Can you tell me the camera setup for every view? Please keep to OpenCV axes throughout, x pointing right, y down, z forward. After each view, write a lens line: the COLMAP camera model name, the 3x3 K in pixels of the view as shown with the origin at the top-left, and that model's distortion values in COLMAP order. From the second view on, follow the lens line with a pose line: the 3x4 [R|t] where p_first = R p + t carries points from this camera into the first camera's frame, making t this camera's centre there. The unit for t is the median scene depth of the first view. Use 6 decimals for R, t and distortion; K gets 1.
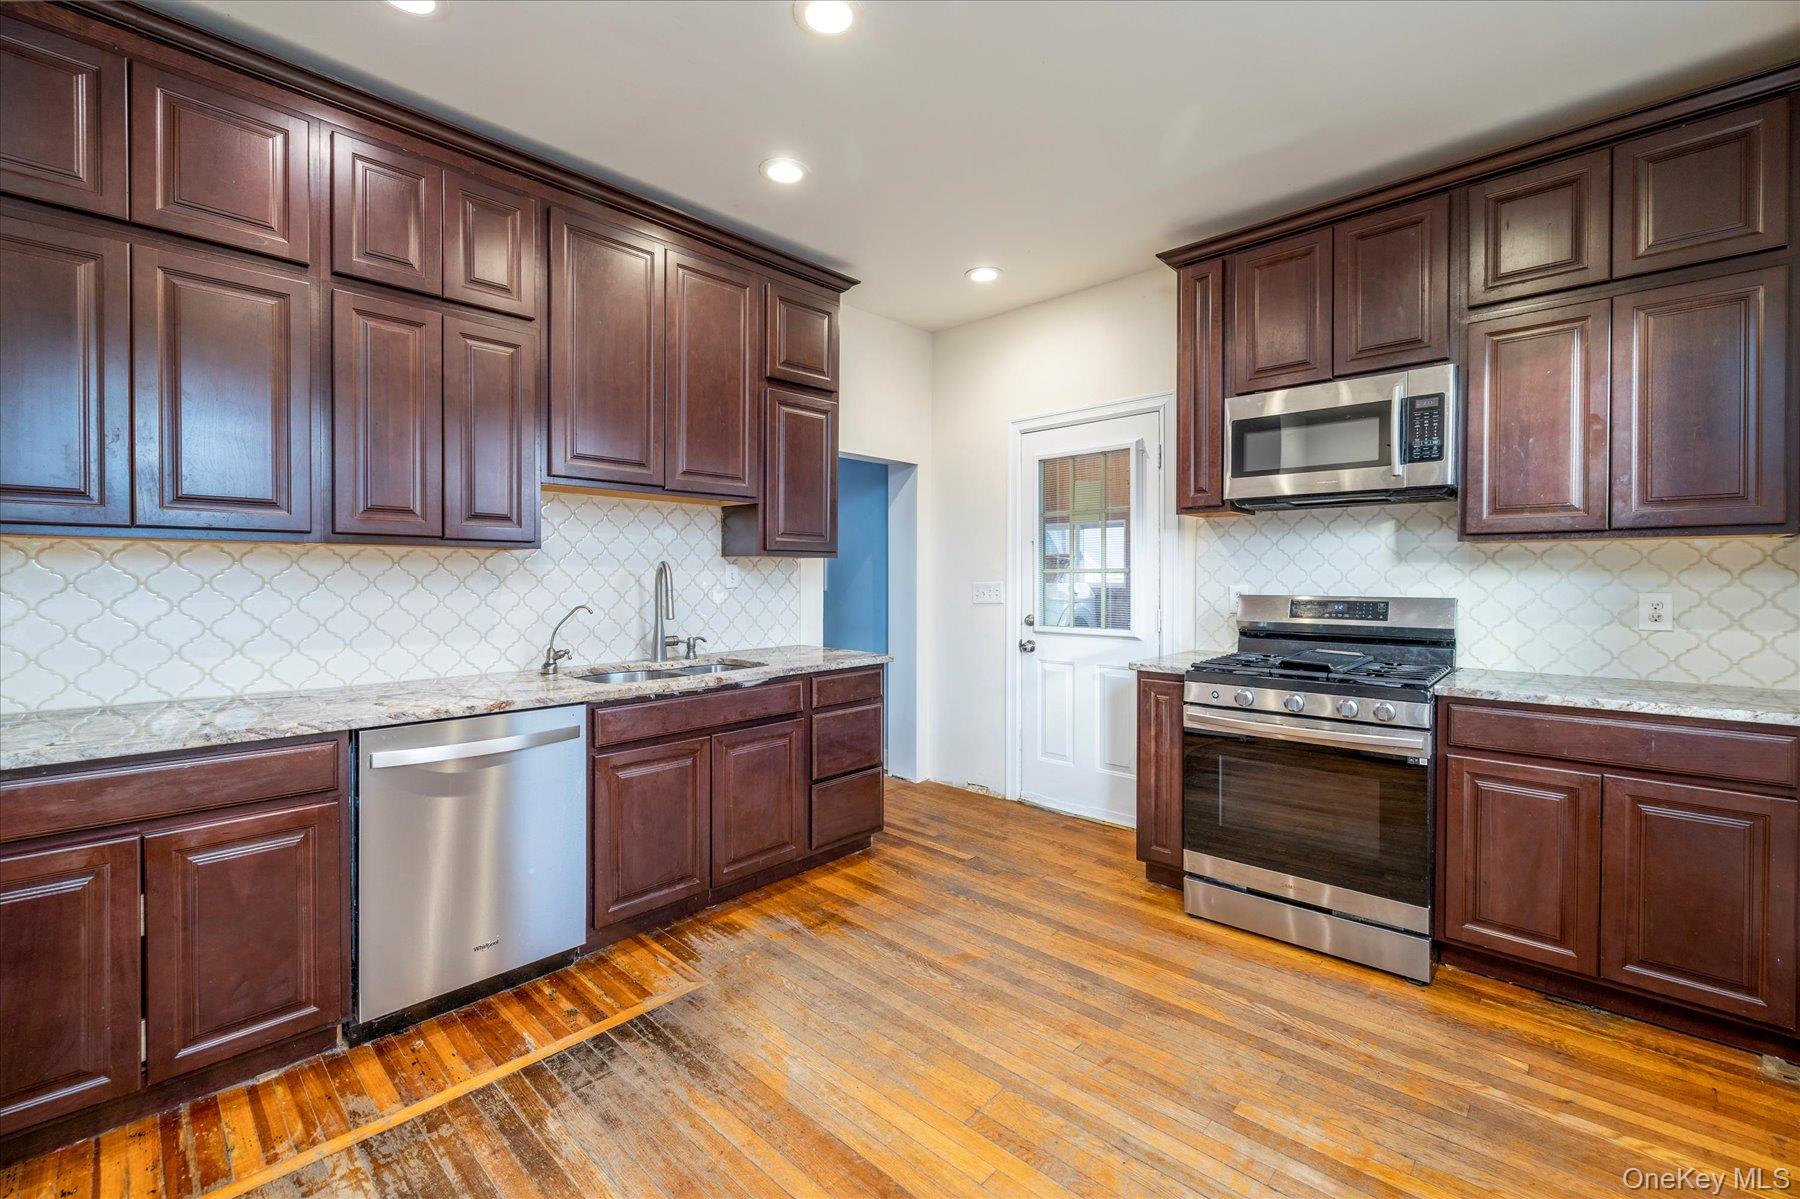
lens RADIAL K [[751.2, 0, 910.5], [0, 751.2, 586.4], [0, 0, 1]] dist [0.000535, 0.000867]
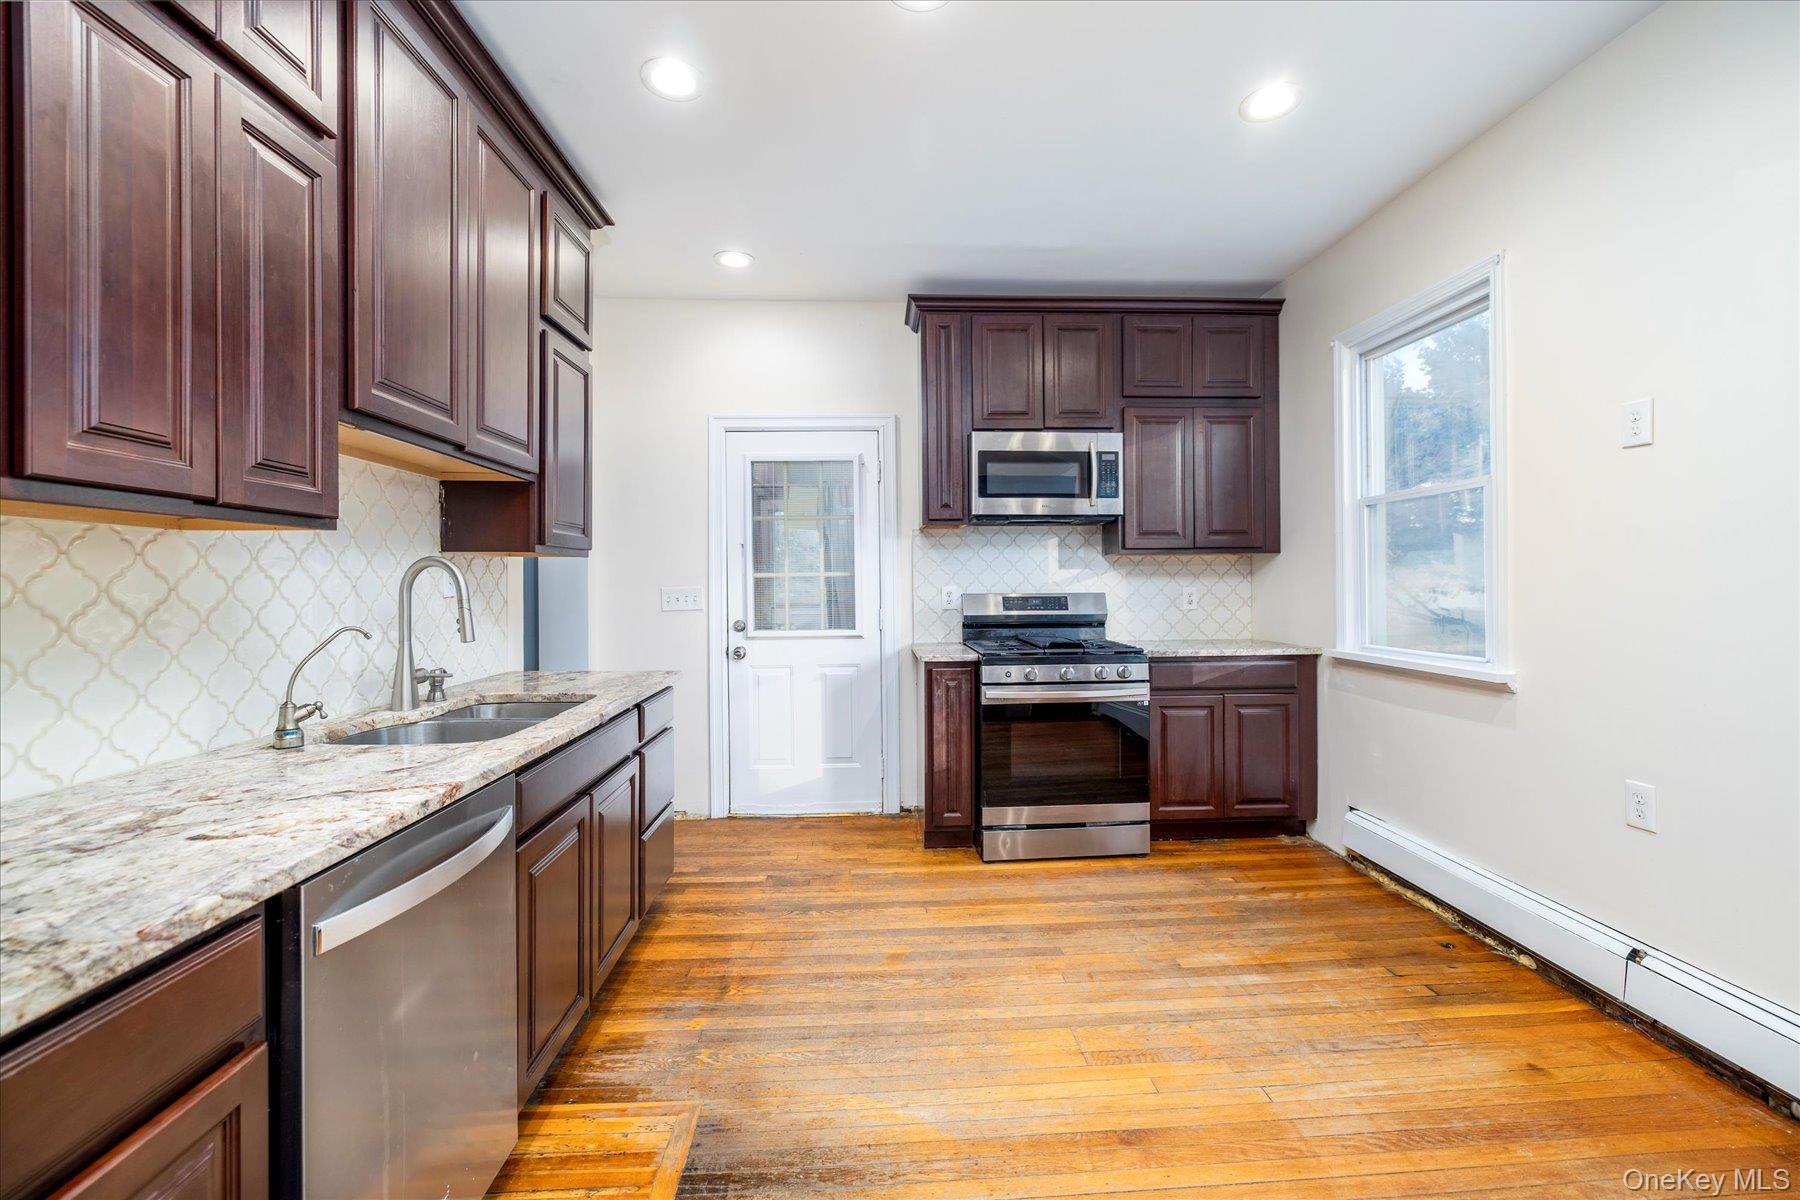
lens RADIAL K [[751.2, 0, 910.8], [0, 751.2, 587.6], [0, 0, 1]] dist [0.000535, 0.000867]
pose [[0.692811, -0.009412, 0.721058, -0.601131], [0.016526, 0.999859, -0.002827, 0.003523], [-0.720930, 0.013875, 0.692869, 0.271006]]
